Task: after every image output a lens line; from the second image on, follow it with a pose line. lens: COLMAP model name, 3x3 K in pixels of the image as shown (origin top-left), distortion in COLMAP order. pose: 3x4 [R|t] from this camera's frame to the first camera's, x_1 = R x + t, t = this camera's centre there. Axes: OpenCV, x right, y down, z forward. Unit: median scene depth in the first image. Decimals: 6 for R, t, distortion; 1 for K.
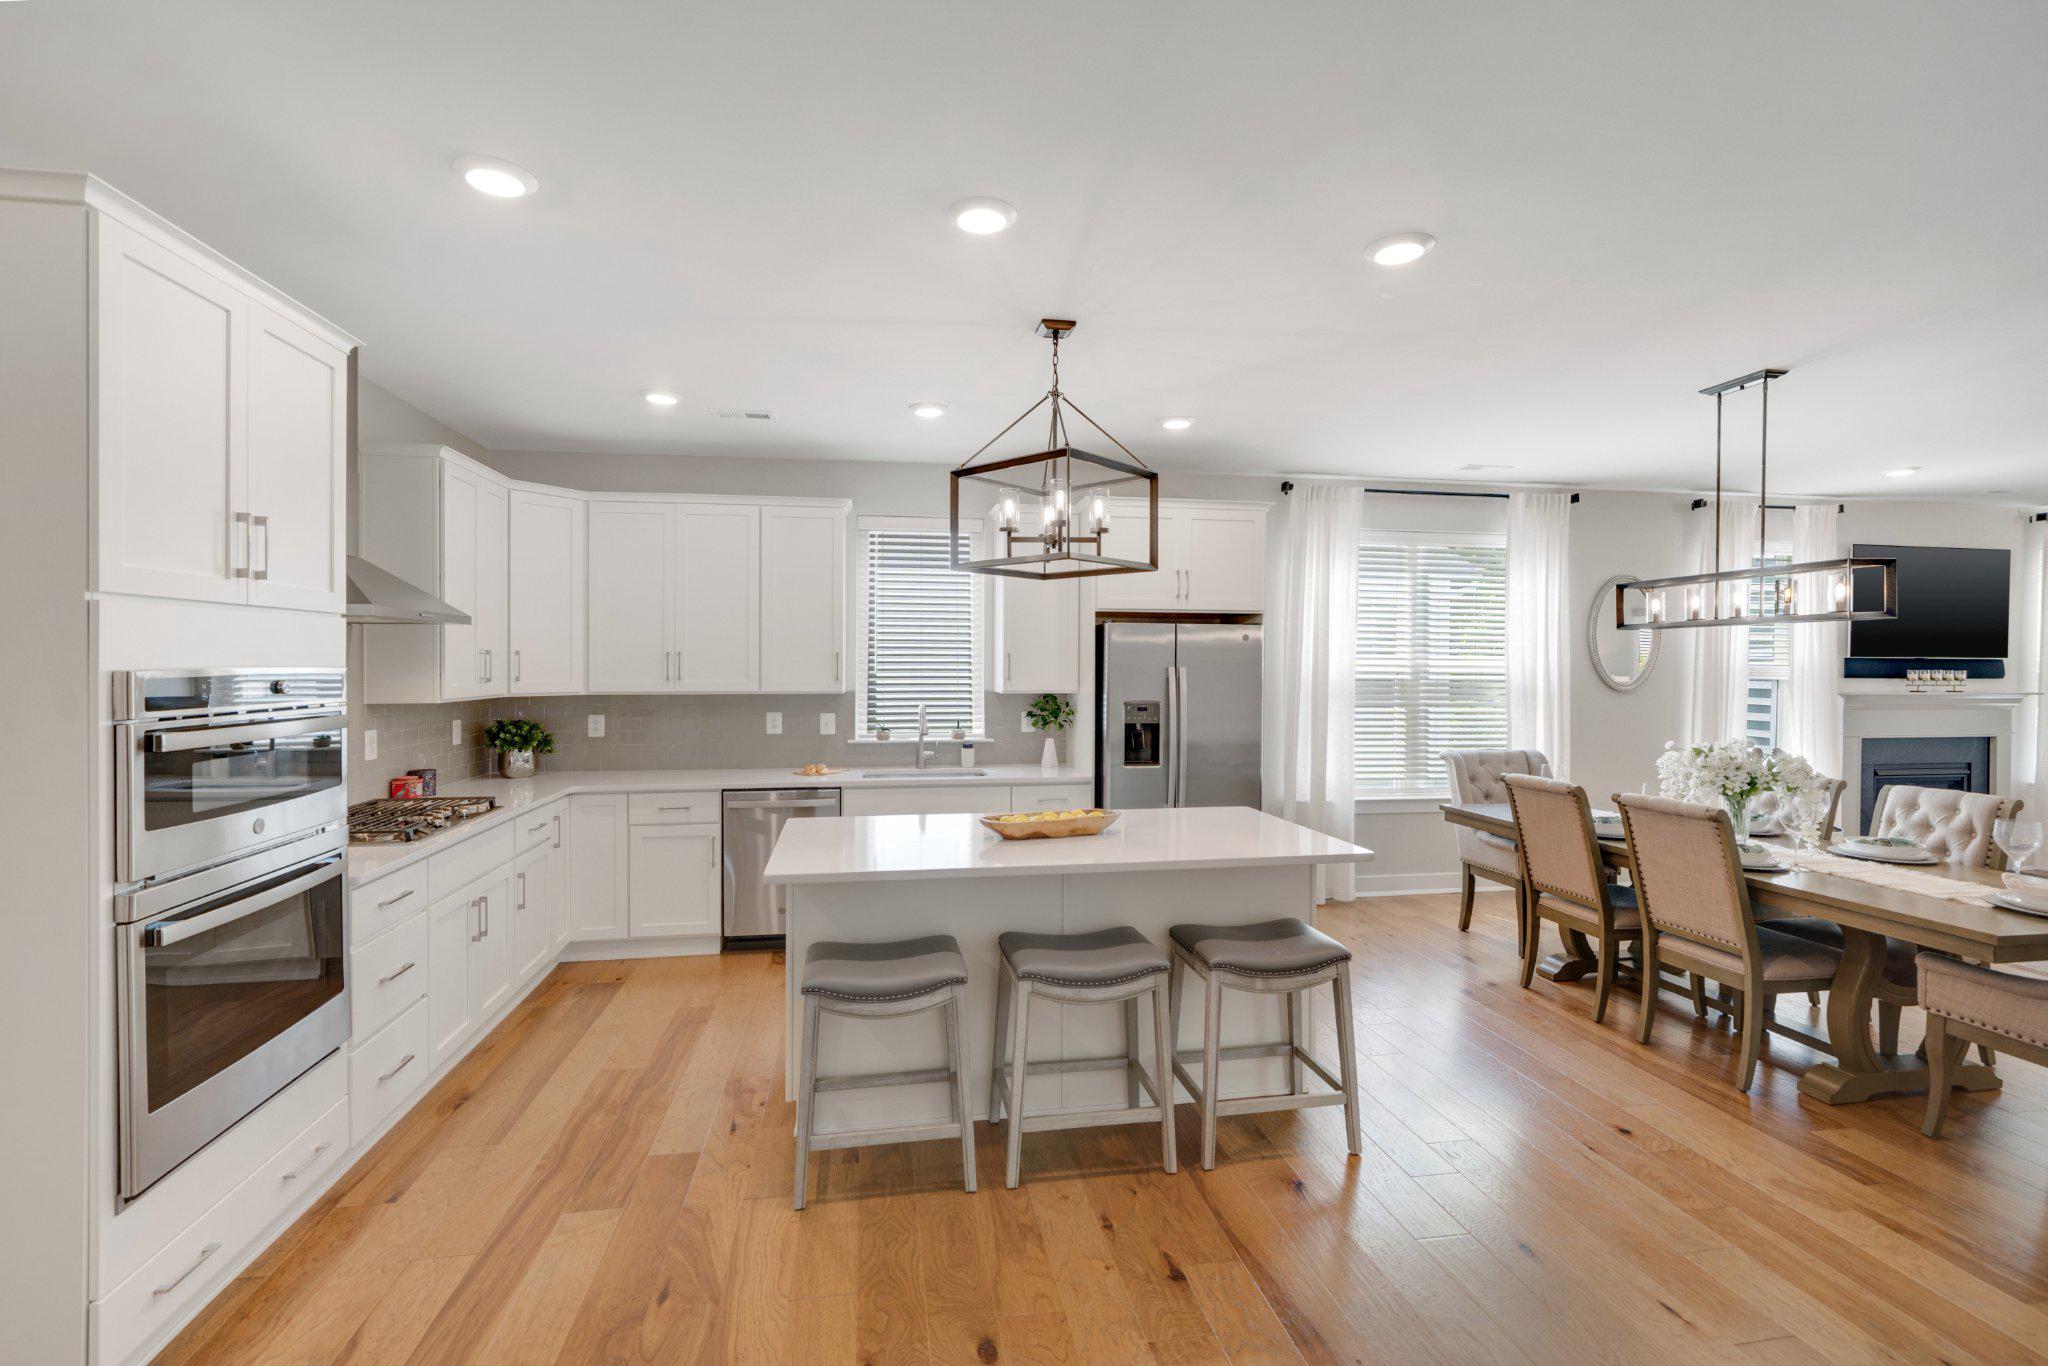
lens RADIAL K [[895.5, 0, 1010.2], [0, 895.5, 665.4], [0, 0, 1]] dist [-0.000507, 0.000437]
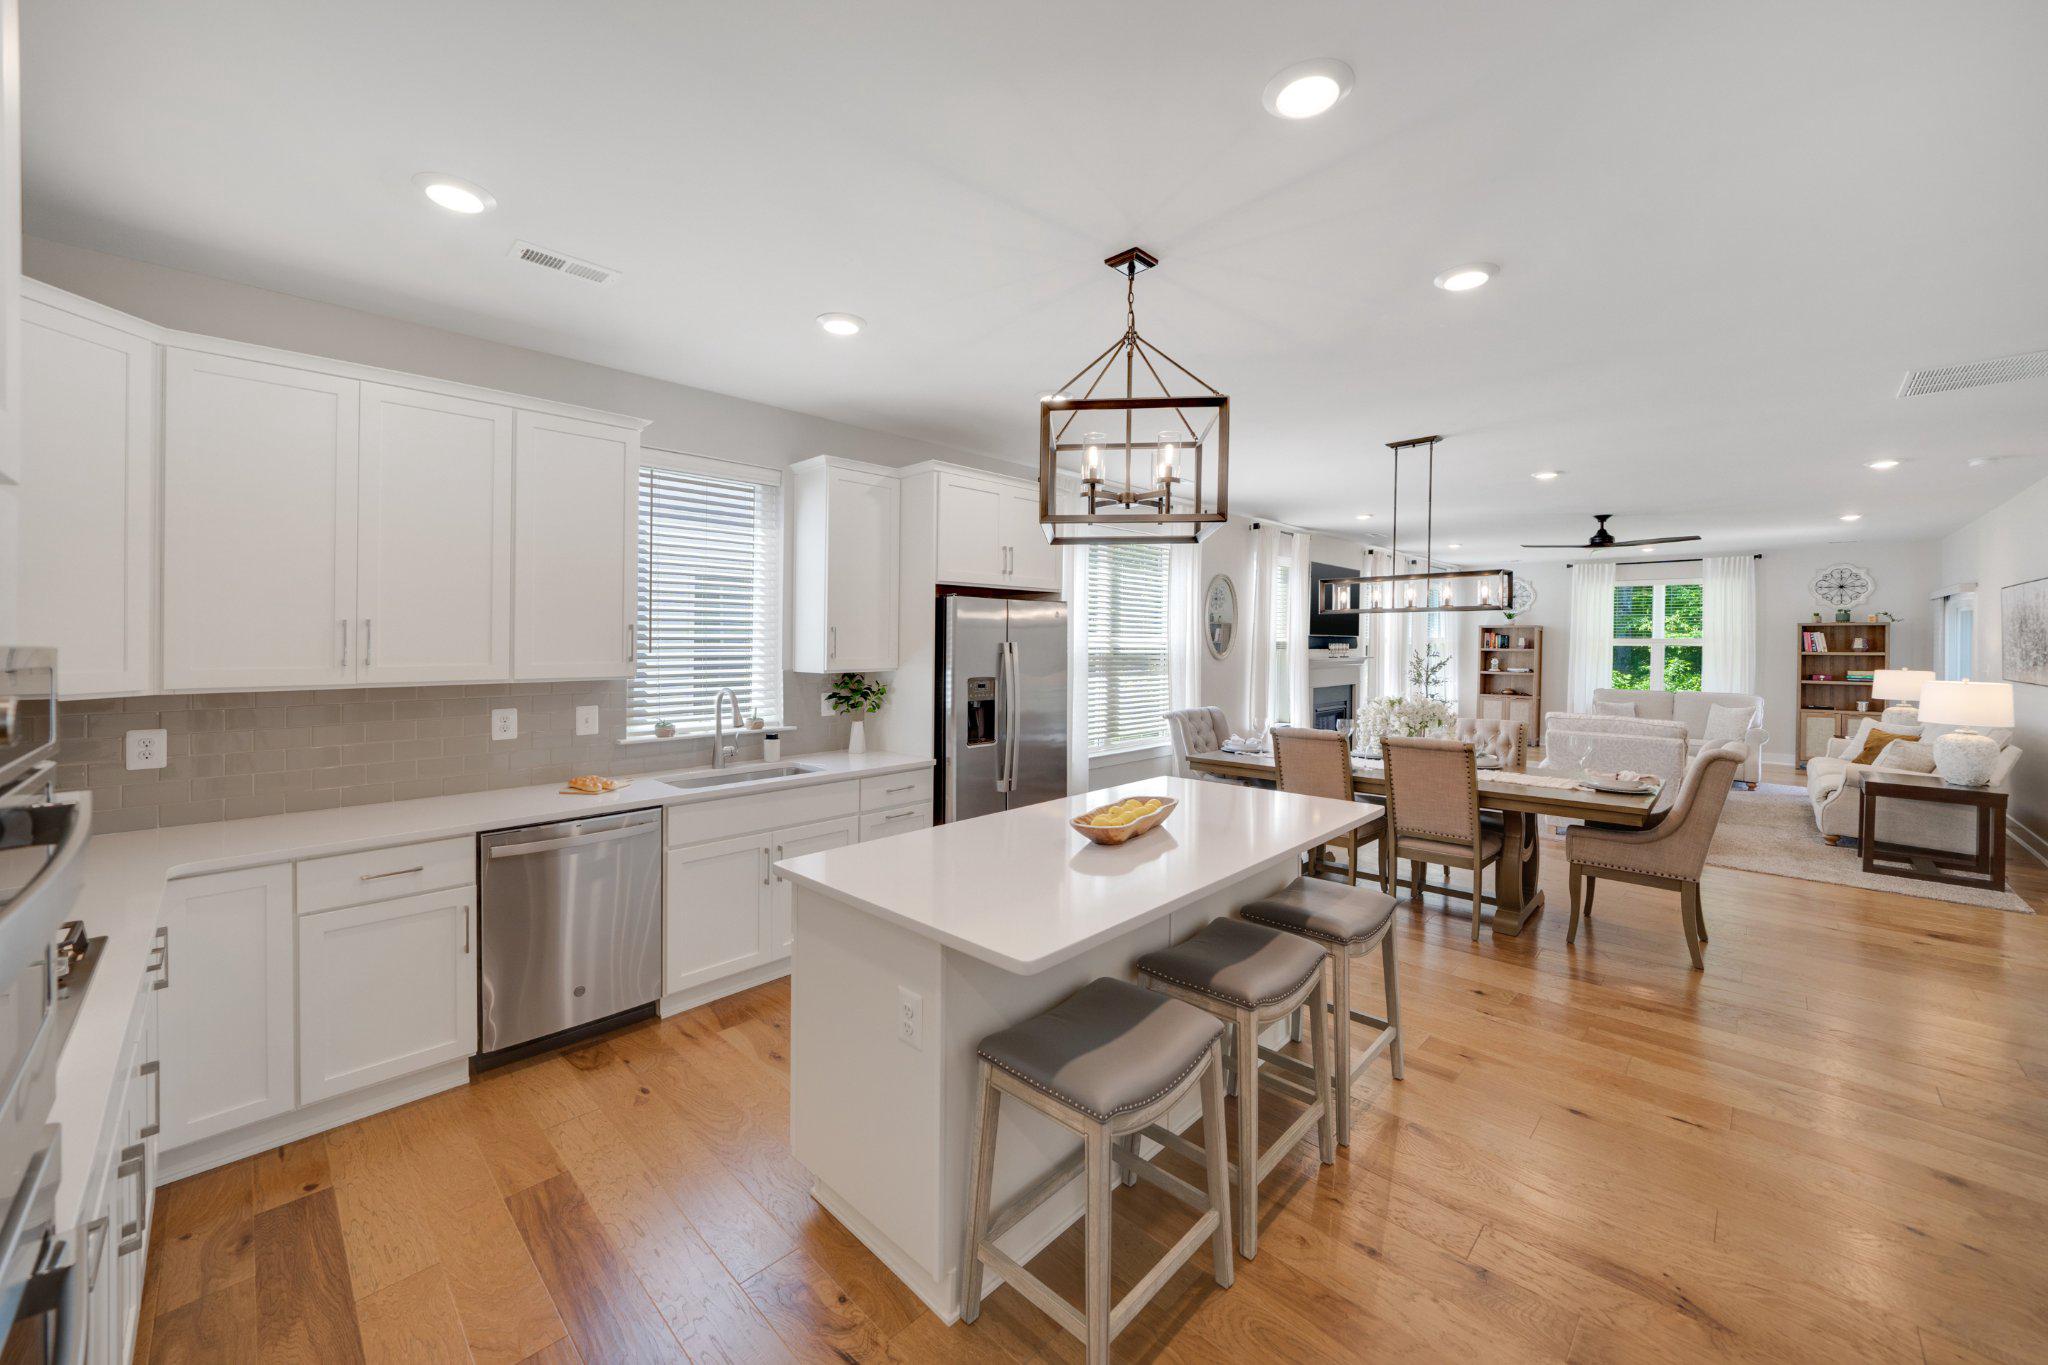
lens RADIAL K [[774.1, 0, 1033.4], [0, 774.1, 652.9], [0, 0, 1]] dist [-0.002395, -0.000091]
pose [[0.802789, -0.009959, 0.596180, -0.307716], [0.001027, 0.999882, 0.015320, -0.000302], [-0.596262, -0.011686, 0.802705, 0.280052]]
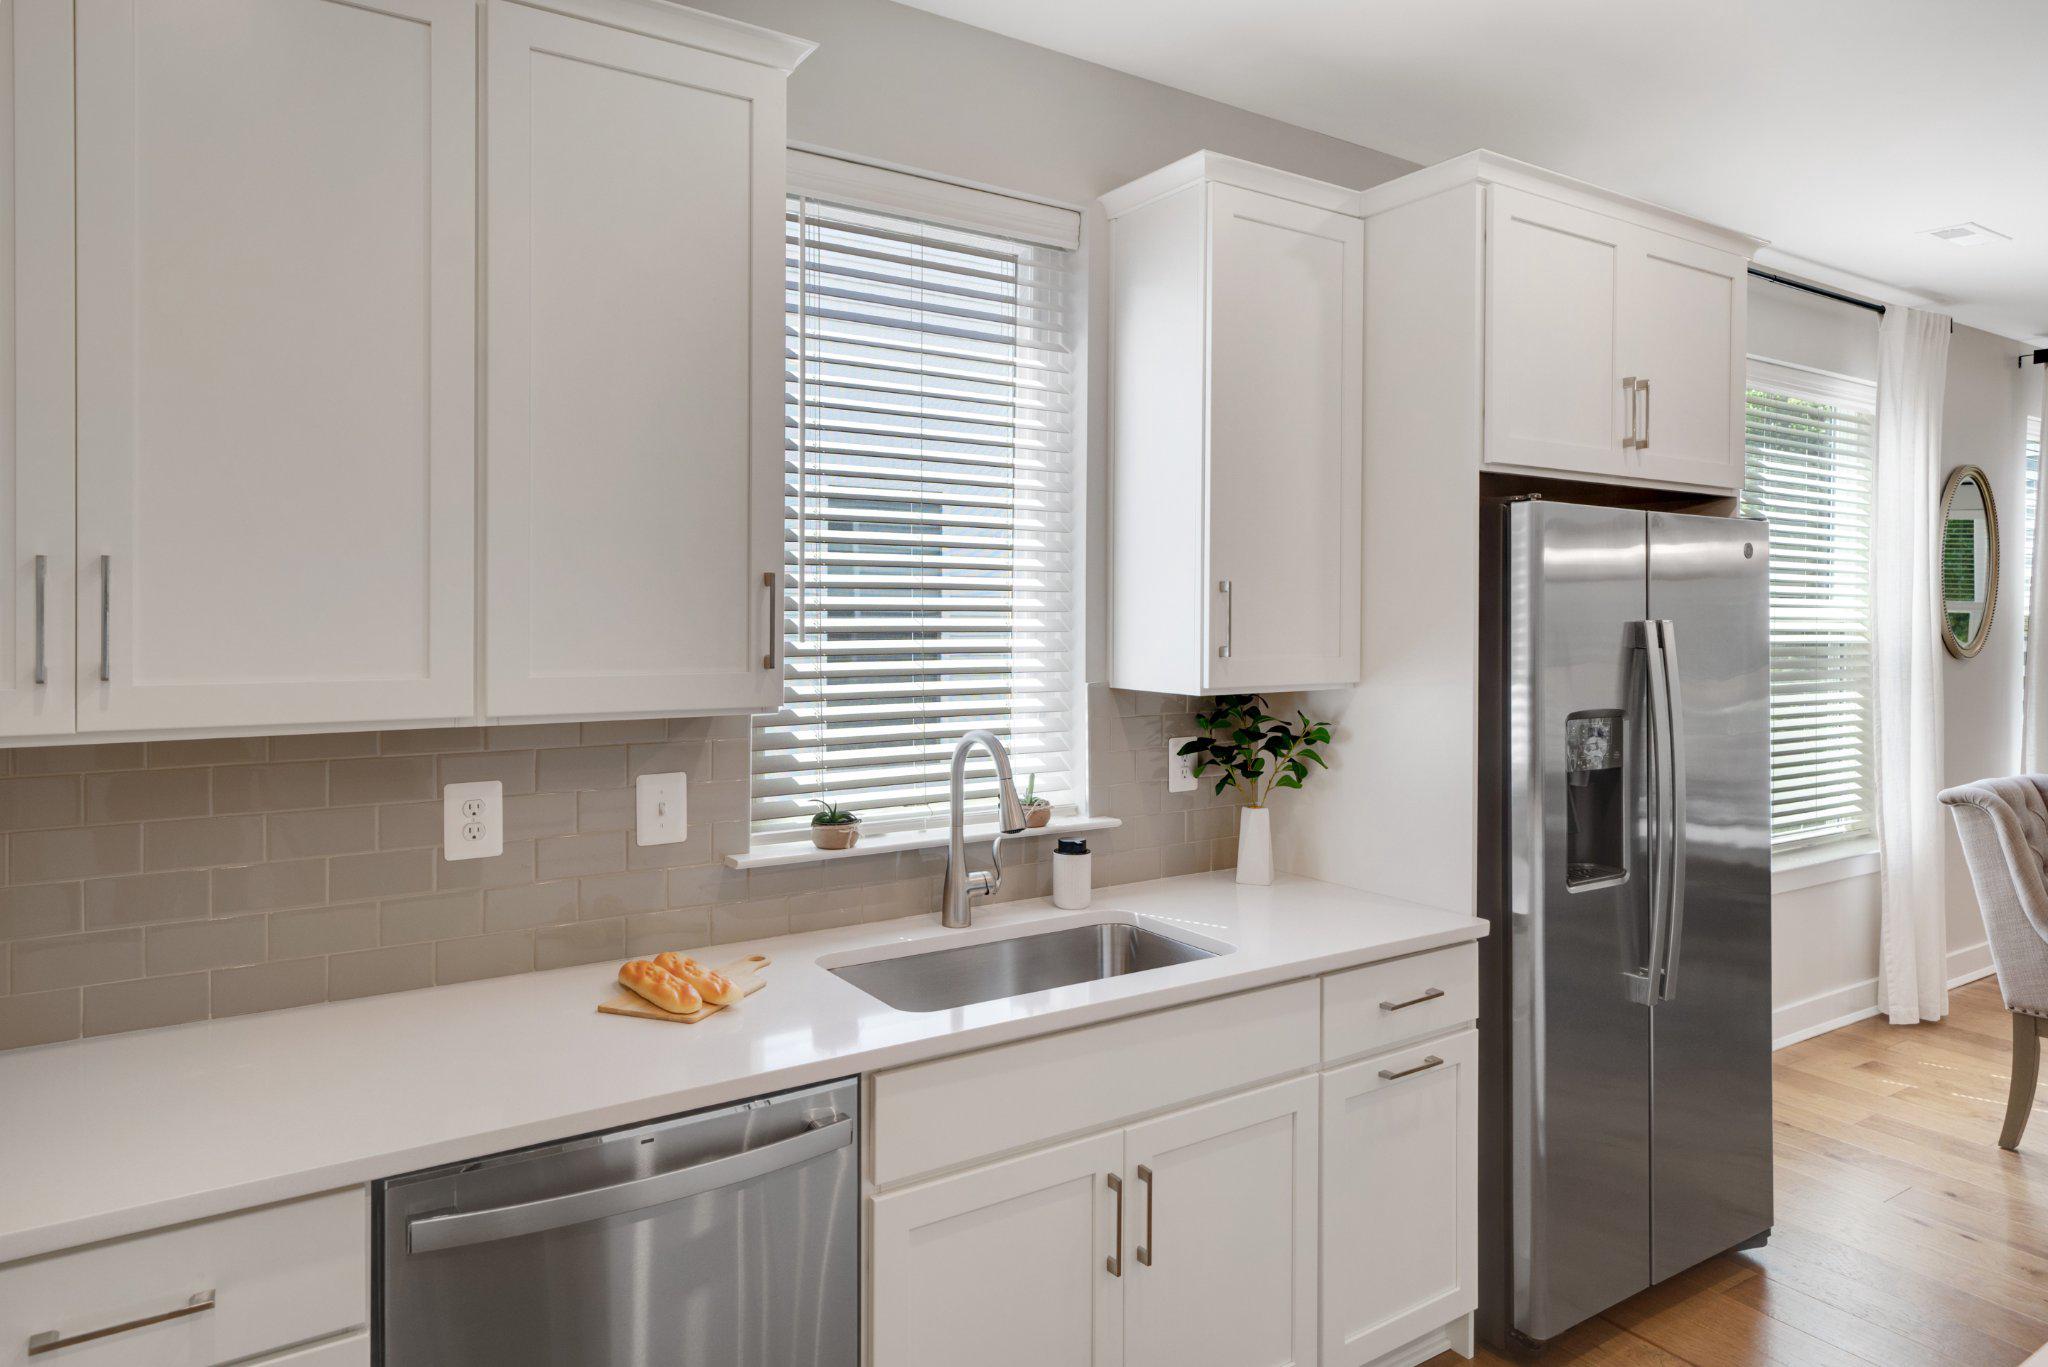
lens RADIAL K [[1310.8, 0, 1103.4], [0, 1310.8, 642.0], [0, 0, 1]] dist [0.032629, 0.000502]
pose [[0.897156, -0.007479, 0.441651, -0.283592], [-0.002769, 0.999742, 0.022555, -0.001739], [-0.441706, -0.021459, 0.896903, 0.571508]]
